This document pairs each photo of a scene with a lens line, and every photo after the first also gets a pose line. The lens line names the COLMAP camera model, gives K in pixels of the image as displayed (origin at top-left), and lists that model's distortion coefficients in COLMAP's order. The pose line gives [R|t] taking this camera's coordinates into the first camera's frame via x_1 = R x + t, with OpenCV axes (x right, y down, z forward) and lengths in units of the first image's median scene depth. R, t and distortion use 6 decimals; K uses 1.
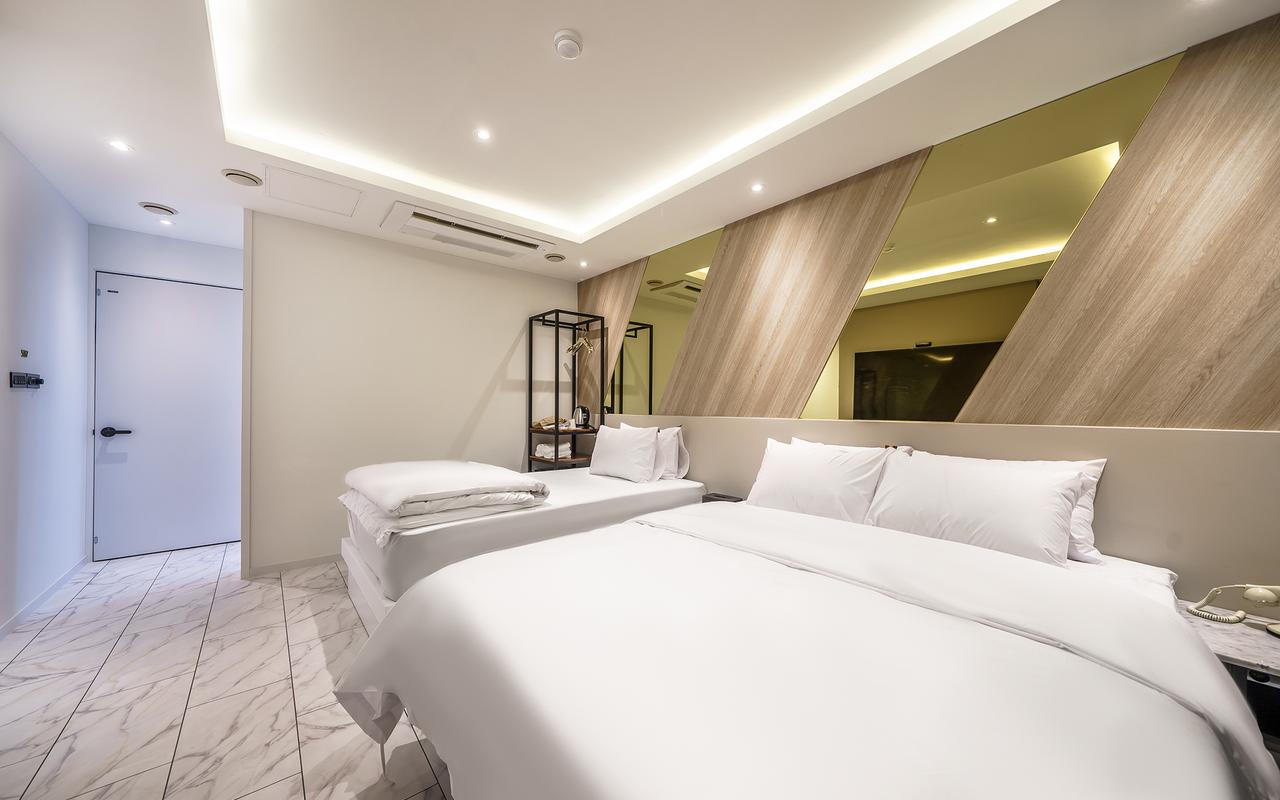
lens RADIAL K [[441.7, 0, 642.9], [0, 441.7, 405.3], [0, 0, 1]] dist [-0.001740, -0.000134]
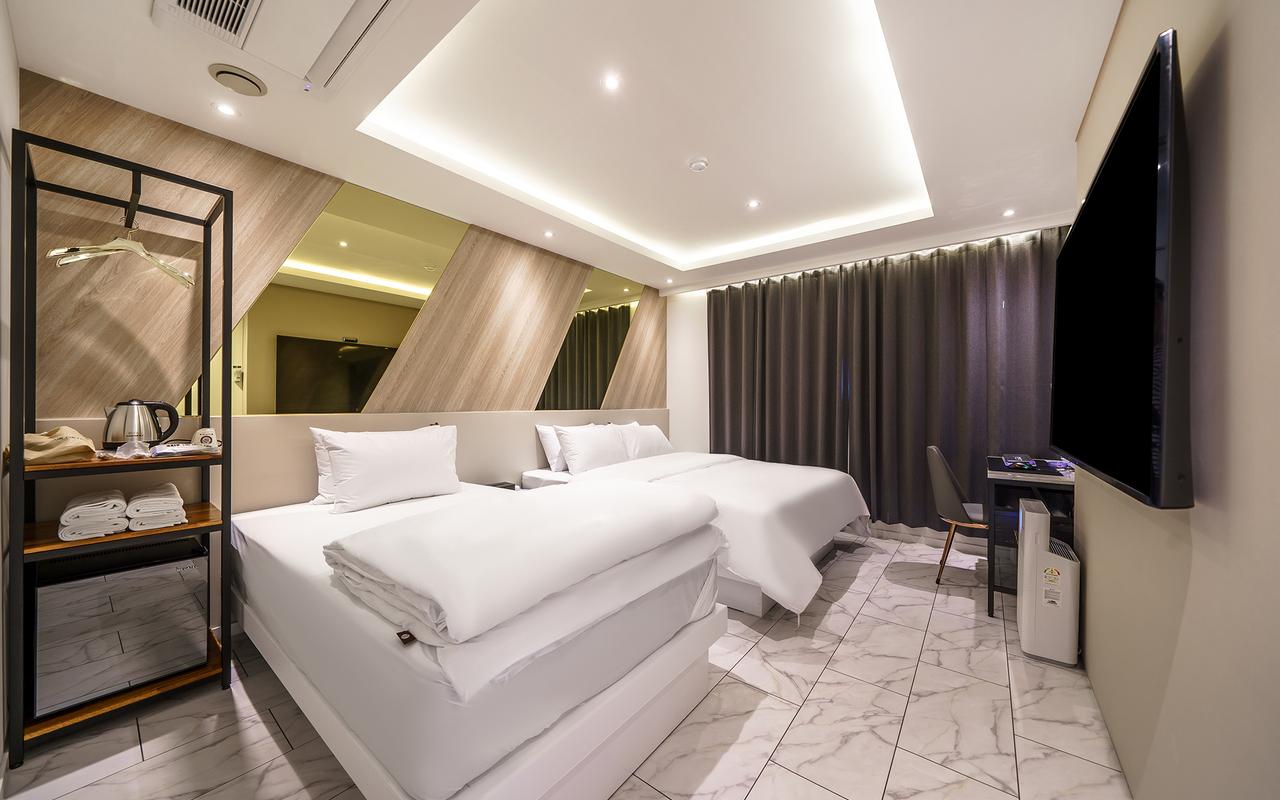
lens RADIAL K [[440.3, 0, 640.0], [0, 440.3, 400.0], [0, 0, 1]] dist [0.001565, 0.000161]
pose [[-0.192519, -0.003399, 0.981287, -0.954119], [-0.010603, 0.999943, 0.001384, -0.006882], [-0.981236, -0.010138, -0.192544, 0.871663]]
